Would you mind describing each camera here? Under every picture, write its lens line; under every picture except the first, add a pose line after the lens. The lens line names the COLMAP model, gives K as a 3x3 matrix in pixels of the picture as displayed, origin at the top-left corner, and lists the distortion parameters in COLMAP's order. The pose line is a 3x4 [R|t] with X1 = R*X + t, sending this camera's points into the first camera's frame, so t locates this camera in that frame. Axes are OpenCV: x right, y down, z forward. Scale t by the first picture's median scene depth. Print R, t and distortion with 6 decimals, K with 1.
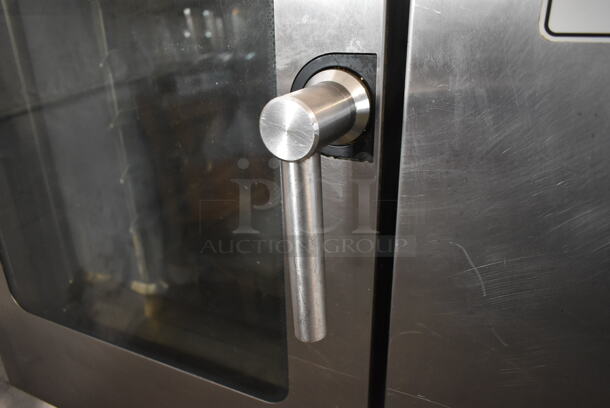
lens RADIAL K [[476.6, 0, 306.8], [0, 476.6, 192.3], [0, 0, 1]] dist [-0.018805, 0.004290]
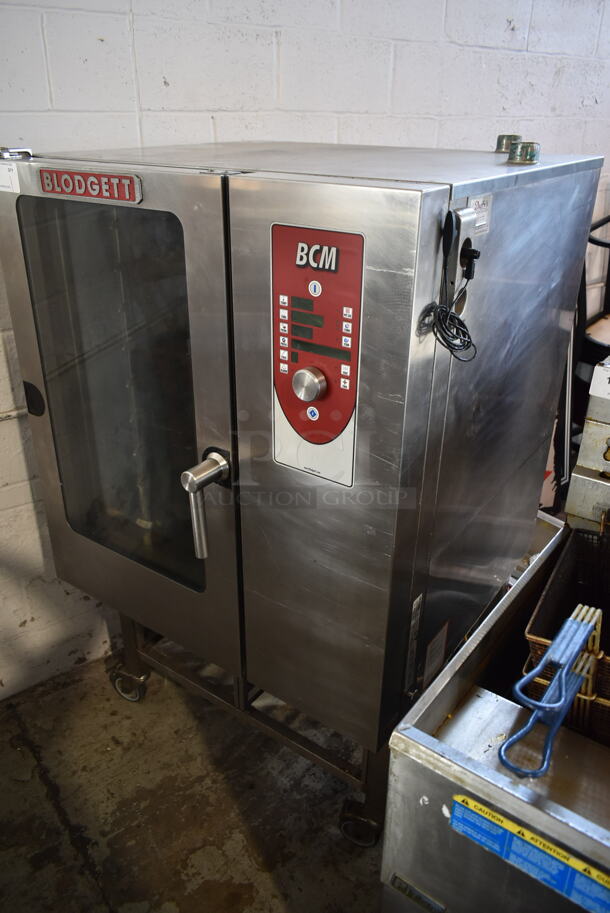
lens RADIAL K [[713.3, 0, 299.7], [0, 713.3, 458.4], [0, 0, 1]] dist [-0.018805, 0.004290]
pose [[0.988715, 0.065172, -0.134891, 0.994018], [-0.048773, 0.991393, 0.121496, -0.698078], [0.141648, -0.113546, 0.983383, -2.580829]]
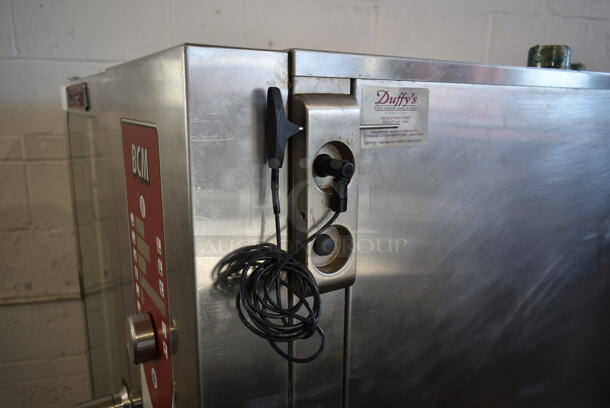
lens RADIAL K [[476.6, 0, 306.8], [0, 476.6, 192.3], [0, 0, 1]] dist [-0.018805, 0.004290]
pose [[0.852471, 0.094457, -0.514170, 1.752130], [-0.176589, 0.977759, -0.113154, -1.007962], [0.492046, 0.187257, 0.850191, -0.535581]]
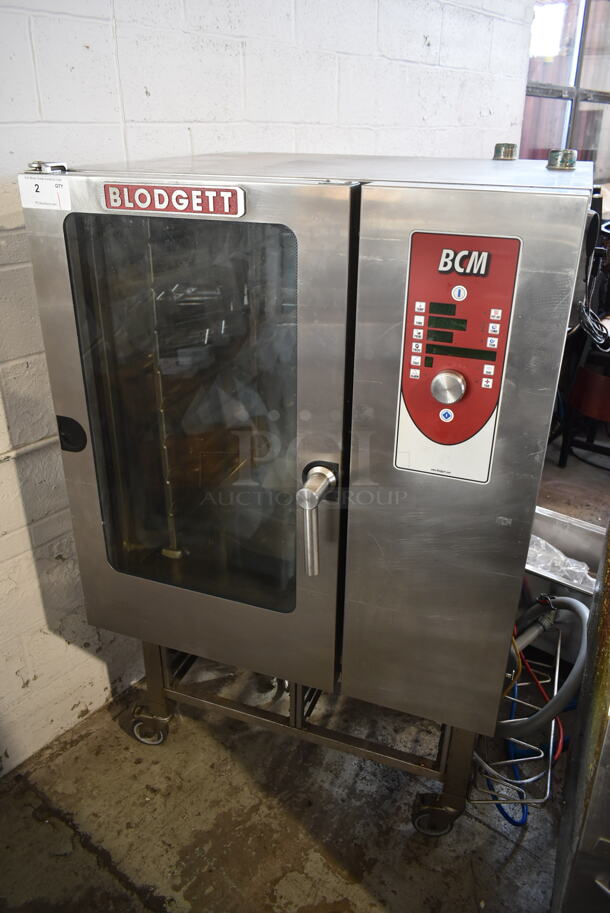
lens RADIAL K [[713.3, 0, 299.7], [0, 713.3, 458.4], [0, 0, 1]] dist [-0.018805, 0.004290]
pose [[0.993936, -0.049361, 0.098256, -0.406223], [0.038744, 0.993485, 0.107173, -0.692190], [-0.102906, -0.102716, 0.989373, -2.590319]]
